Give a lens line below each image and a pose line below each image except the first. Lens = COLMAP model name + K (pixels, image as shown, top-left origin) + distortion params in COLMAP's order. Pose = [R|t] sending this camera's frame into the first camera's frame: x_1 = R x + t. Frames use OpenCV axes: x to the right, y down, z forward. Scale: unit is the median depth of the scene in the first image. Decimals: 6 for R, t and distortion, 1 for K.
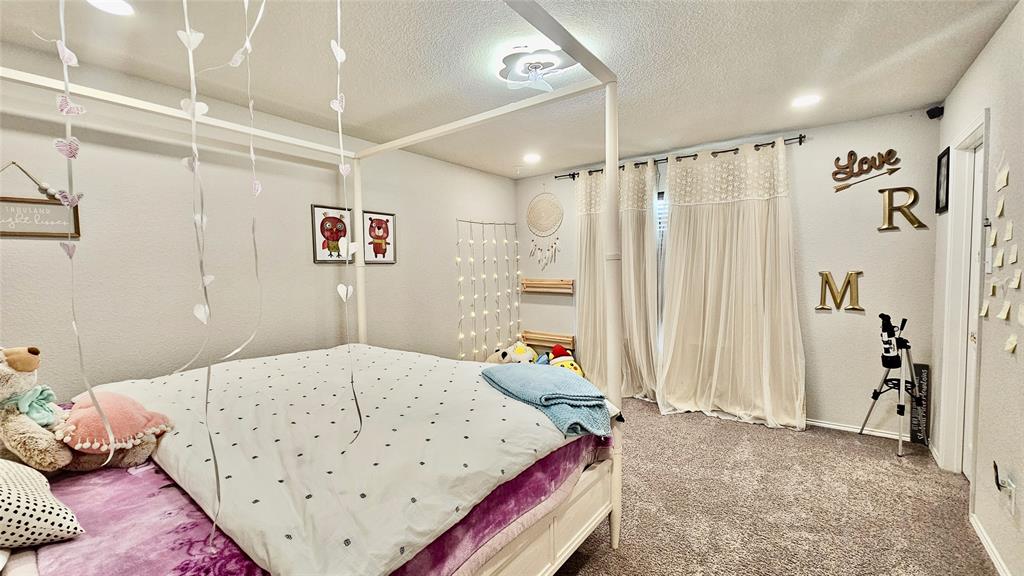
lens RADIAL K [[419.1, 0, 511.5], [0, 419.1, 290.9], [0, 0, 1]] dist [-0.001391, -0.000697]
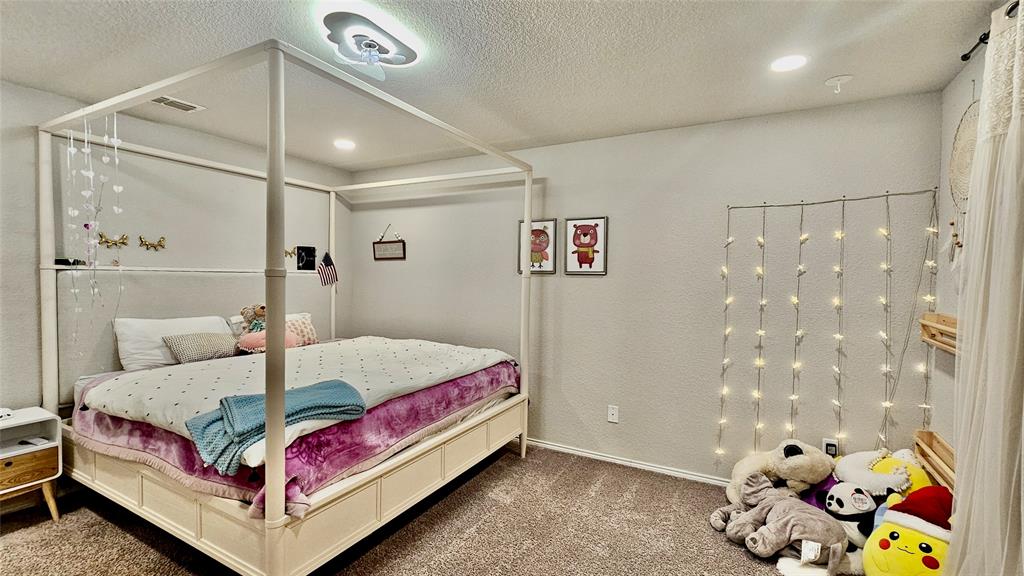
lens RADIAL K [[440.2, 0, 512.8], [0, 440.2, 289.8], [0, 0, 1]] dist [-0.010547, 0.000433]
pose [[0.142242, 0.053538, -0.988383, 0.590660], [-0.066977, 0.996768, 0.044353, -0.064043], [0.987563, 0.059890, 0.145368, 0.713330]]
